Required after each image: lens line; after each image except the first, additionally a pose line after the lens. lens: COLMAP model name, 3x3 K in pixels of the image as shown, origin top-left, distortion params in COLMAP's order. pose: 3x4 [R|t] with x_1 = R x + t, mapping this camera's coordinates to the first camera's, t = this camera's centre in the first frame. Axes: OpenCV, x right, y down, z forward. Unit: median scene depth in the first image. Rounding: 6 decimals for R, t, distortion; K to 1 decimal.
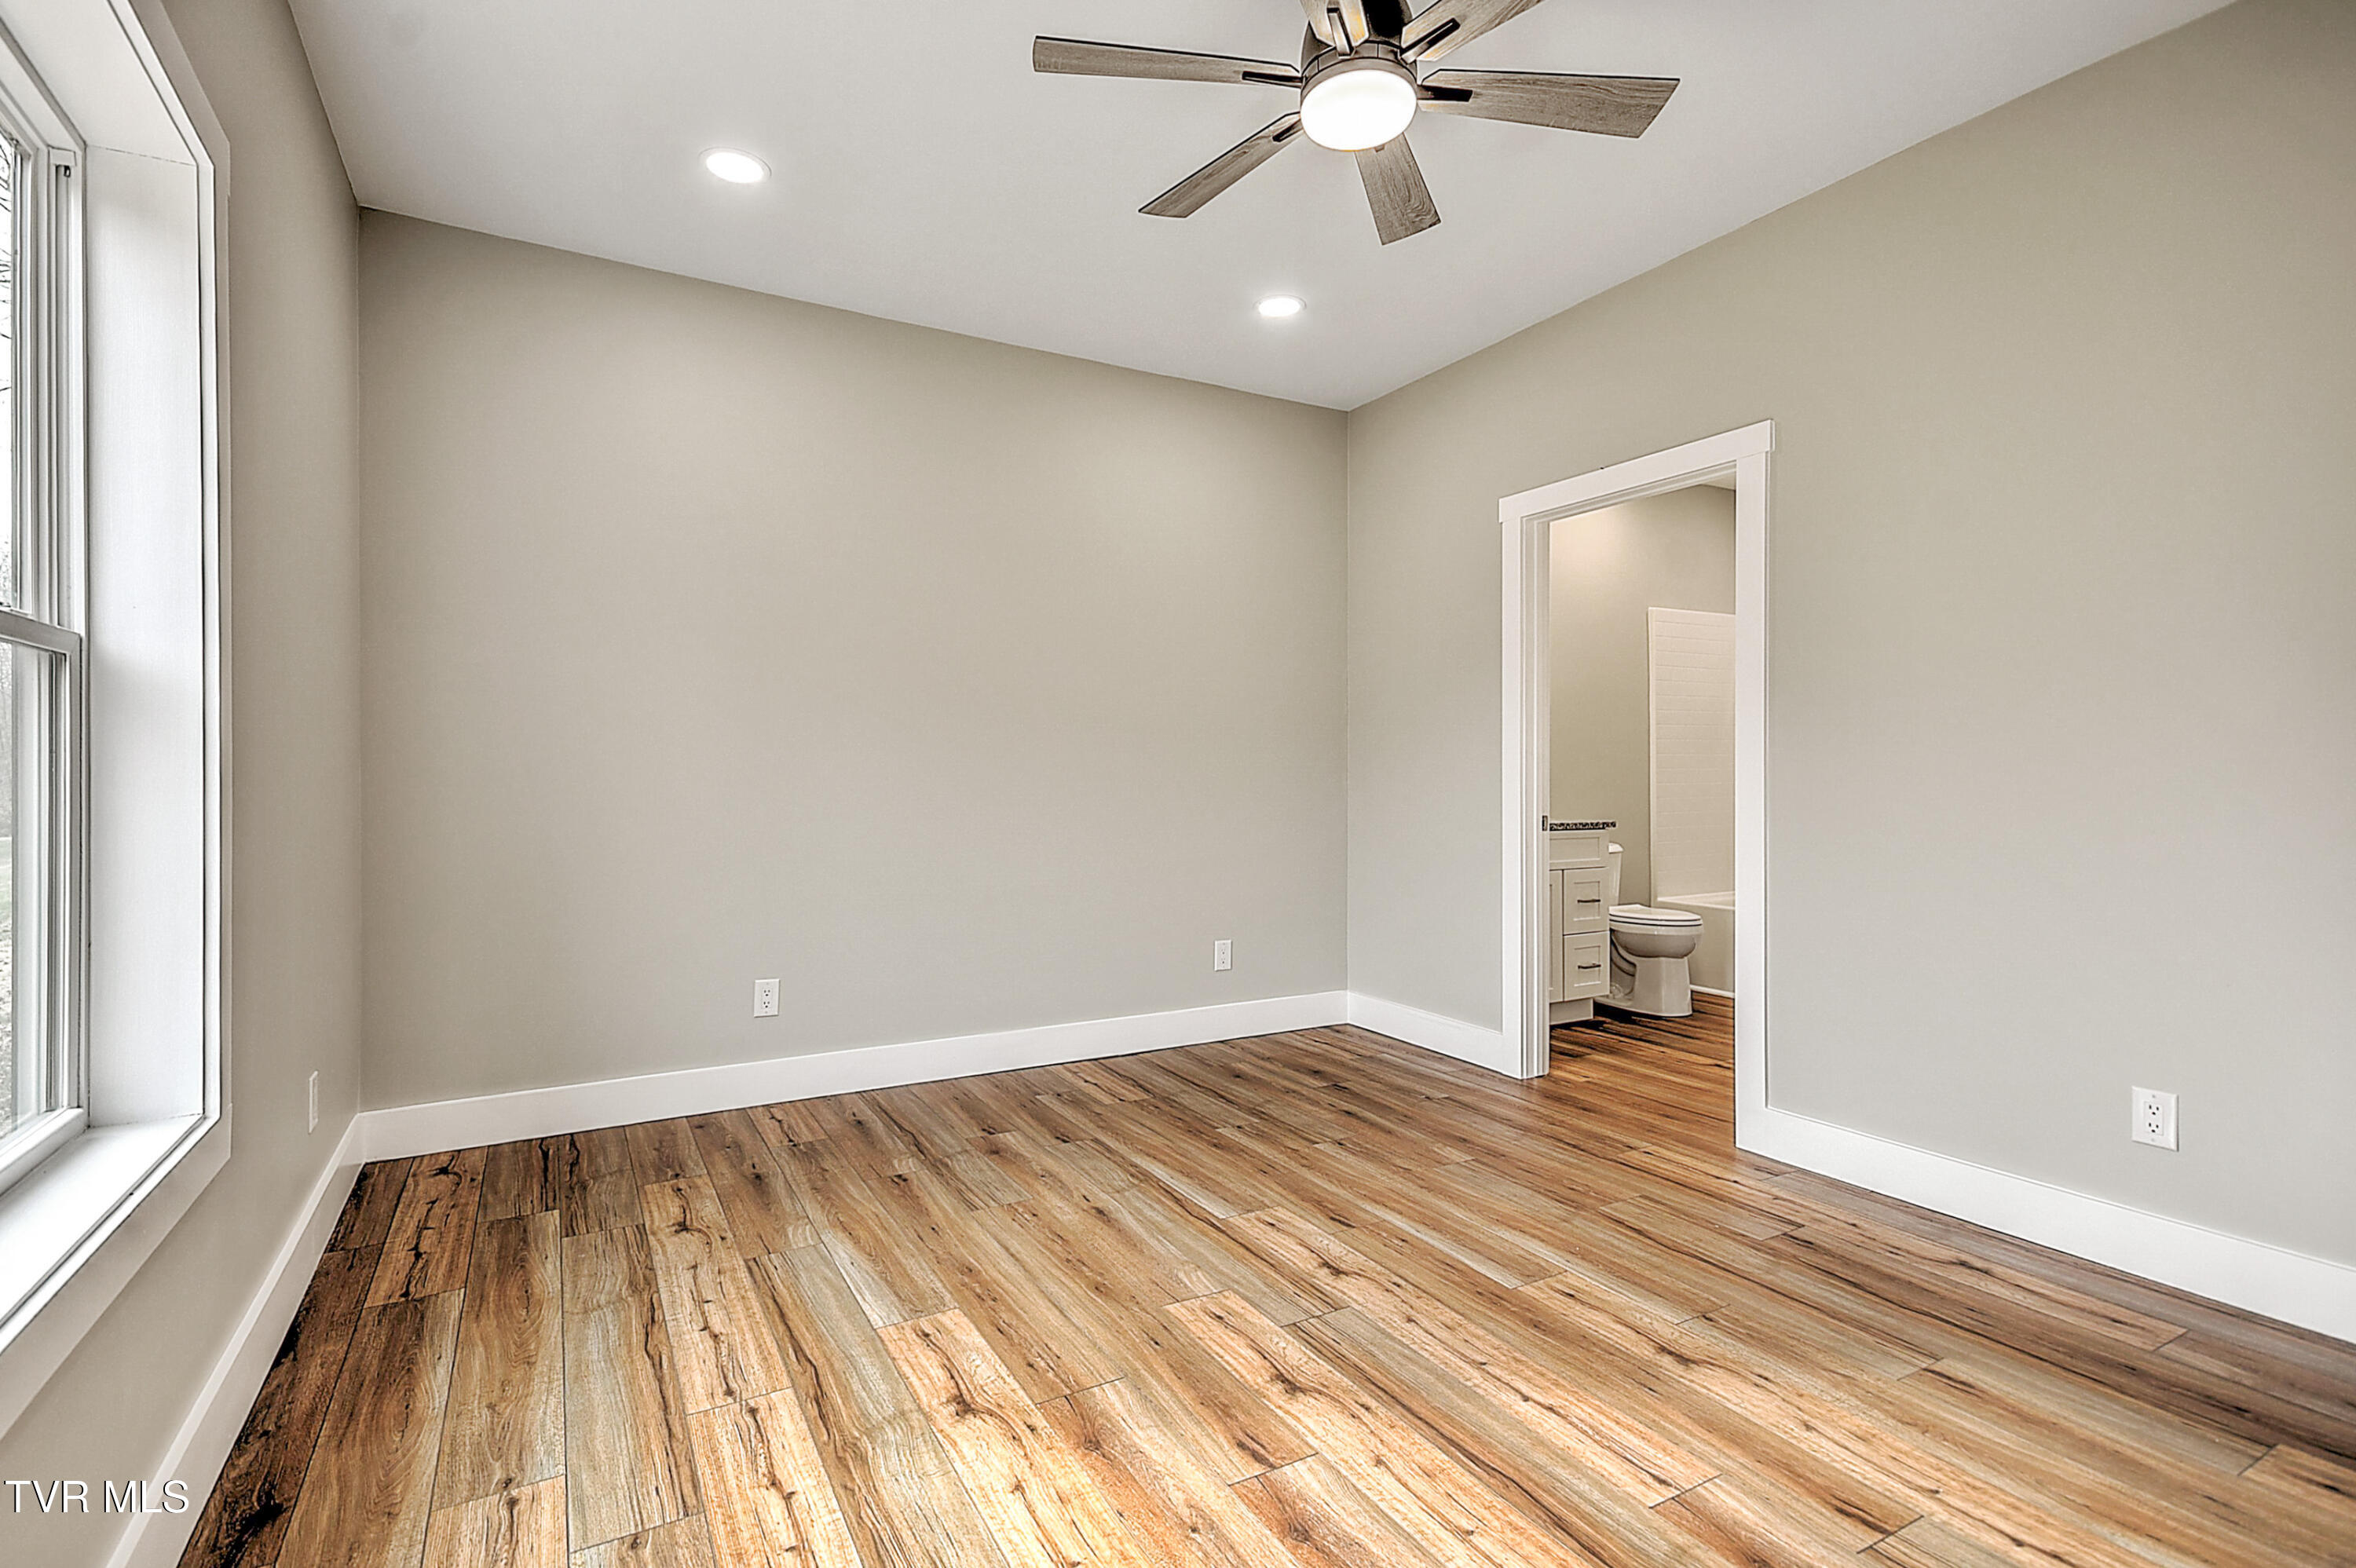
lens RADIAL K [[1071.8, 0, 1227.0], [0, 1071.8, 776.9], [0, 0, 1]] dist [0.020185, -0.006824]
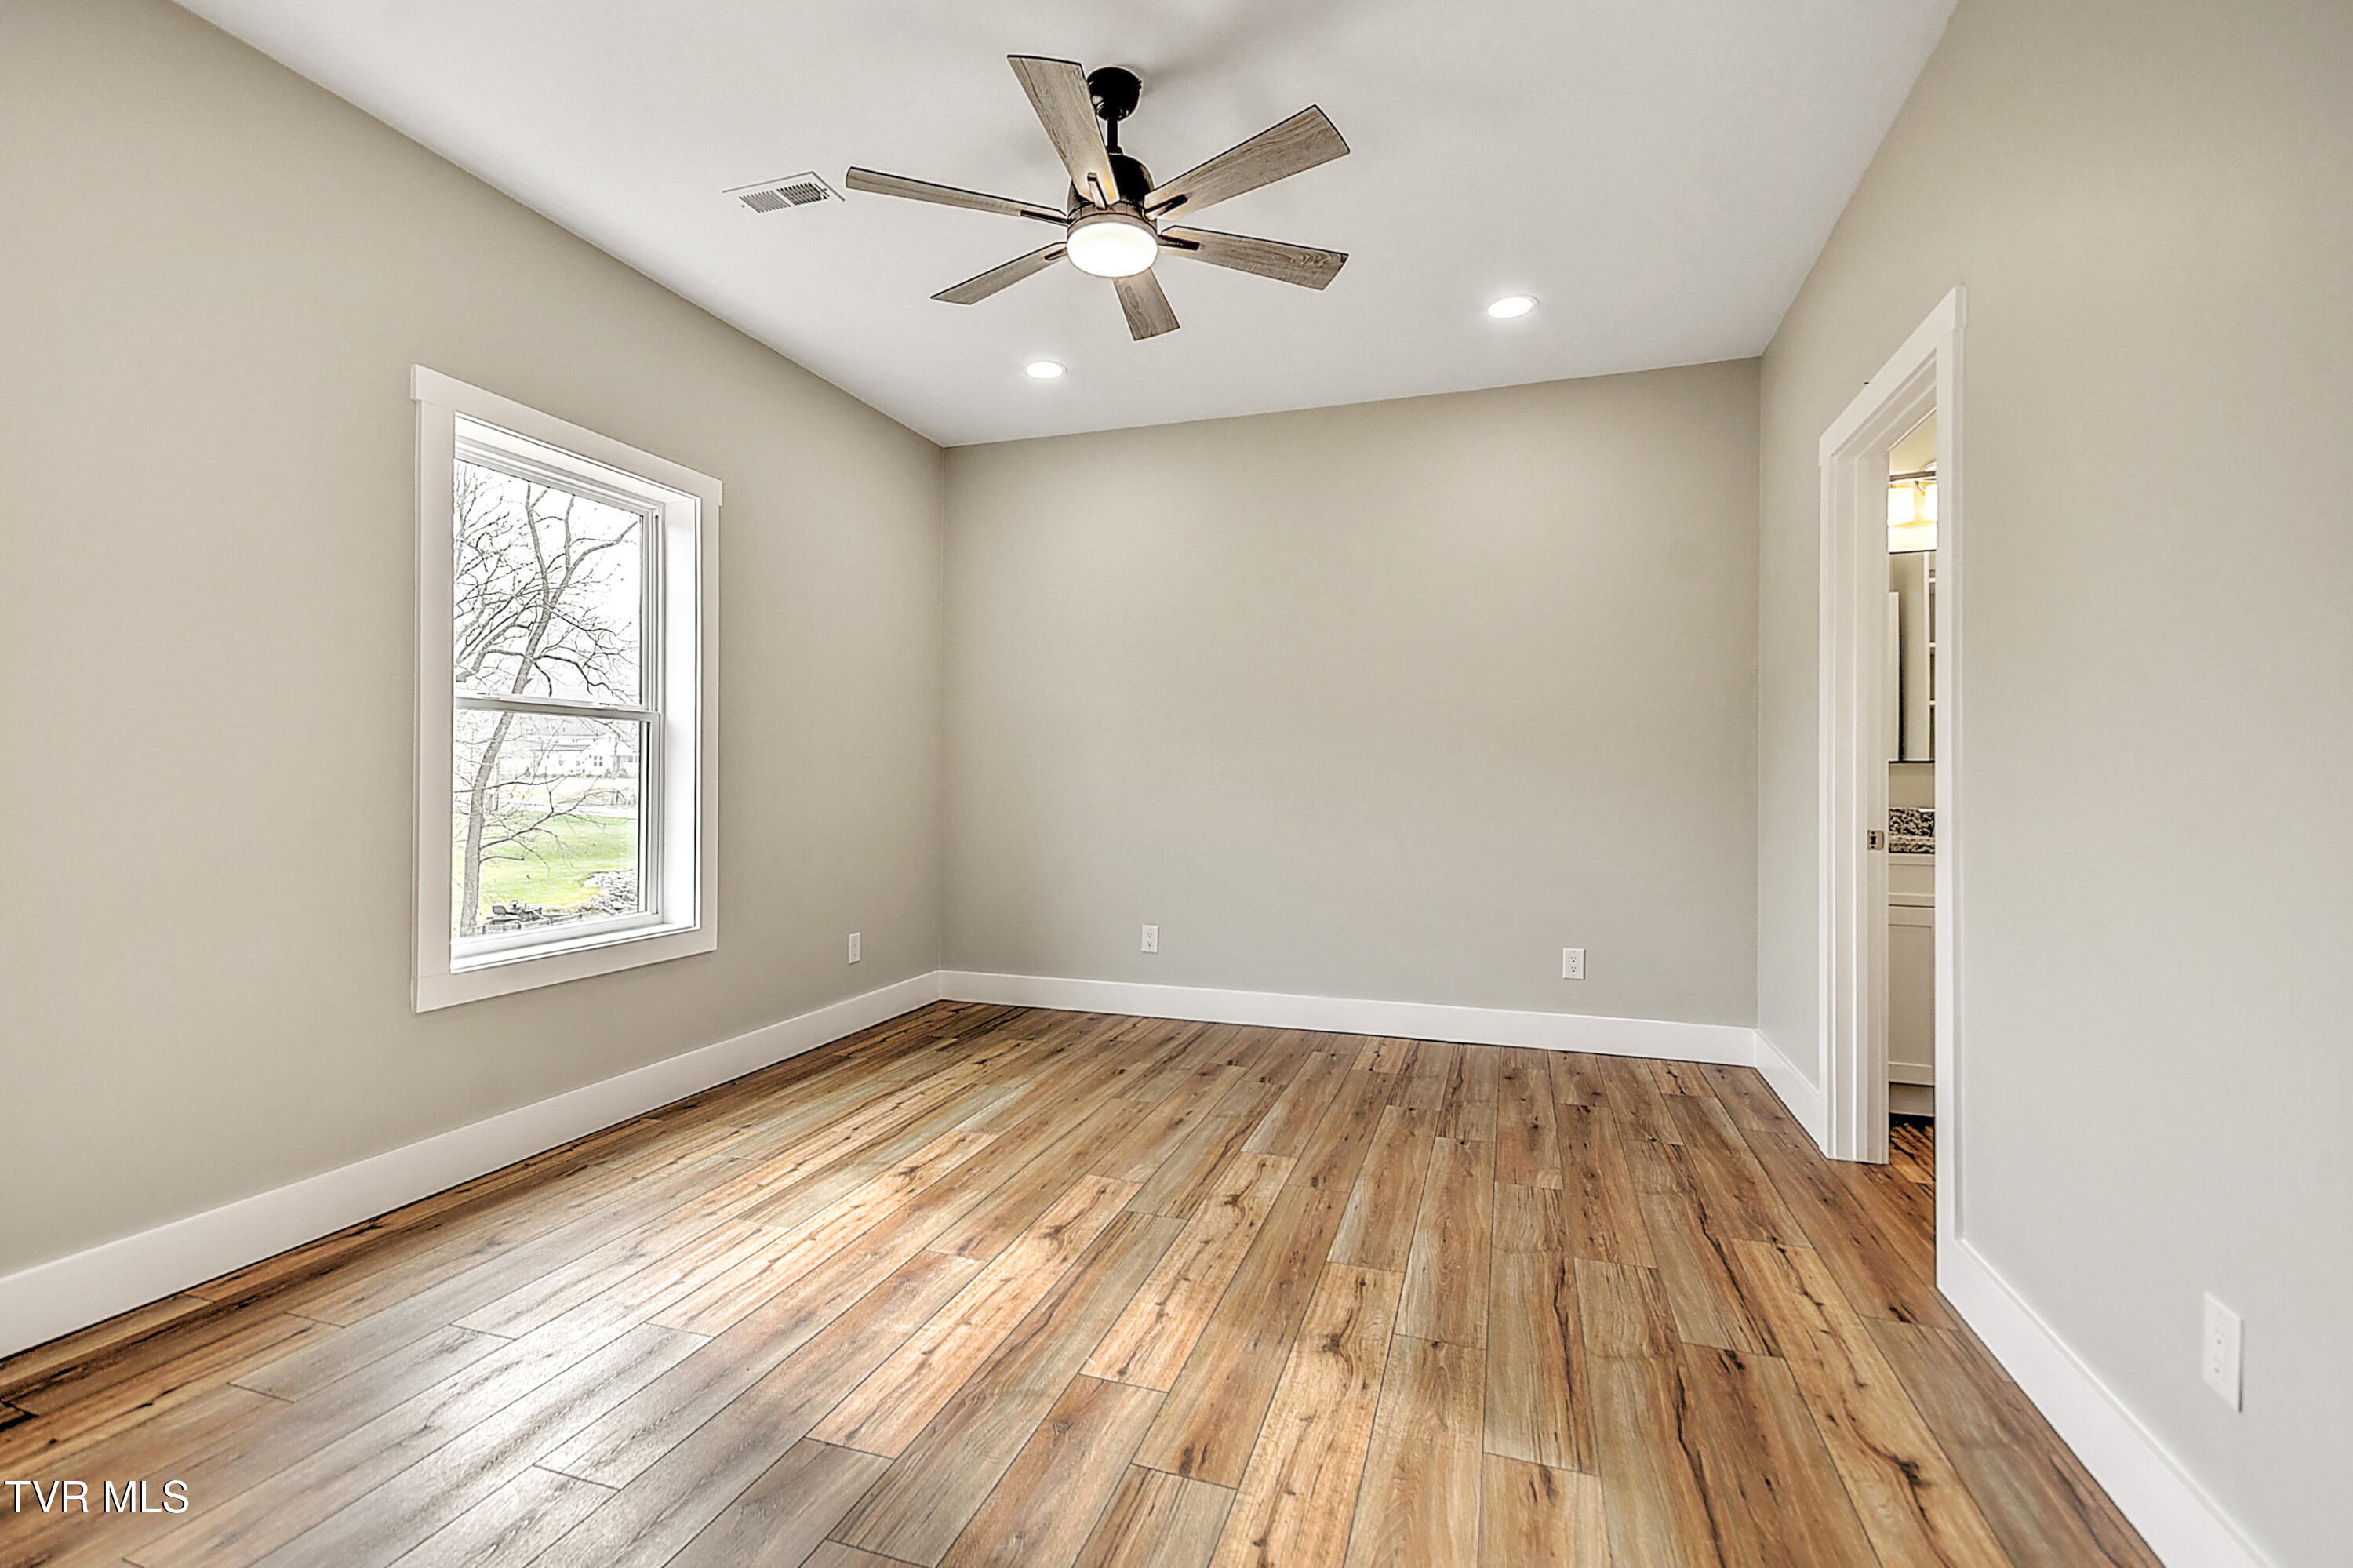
lens RADIAL K [[1022.1, 0, 1134.2], [0, 1022.1, 779.8], [0, 0, 1]] dist [0.010460, -0.002996]
pose [[0.676458, 0.005519, -0.736461, 0.933109], [-0.005825, 0.999981, 0.002144, 0.001017], [0.736459, 0.002840, 0.676477, 0.189239]]
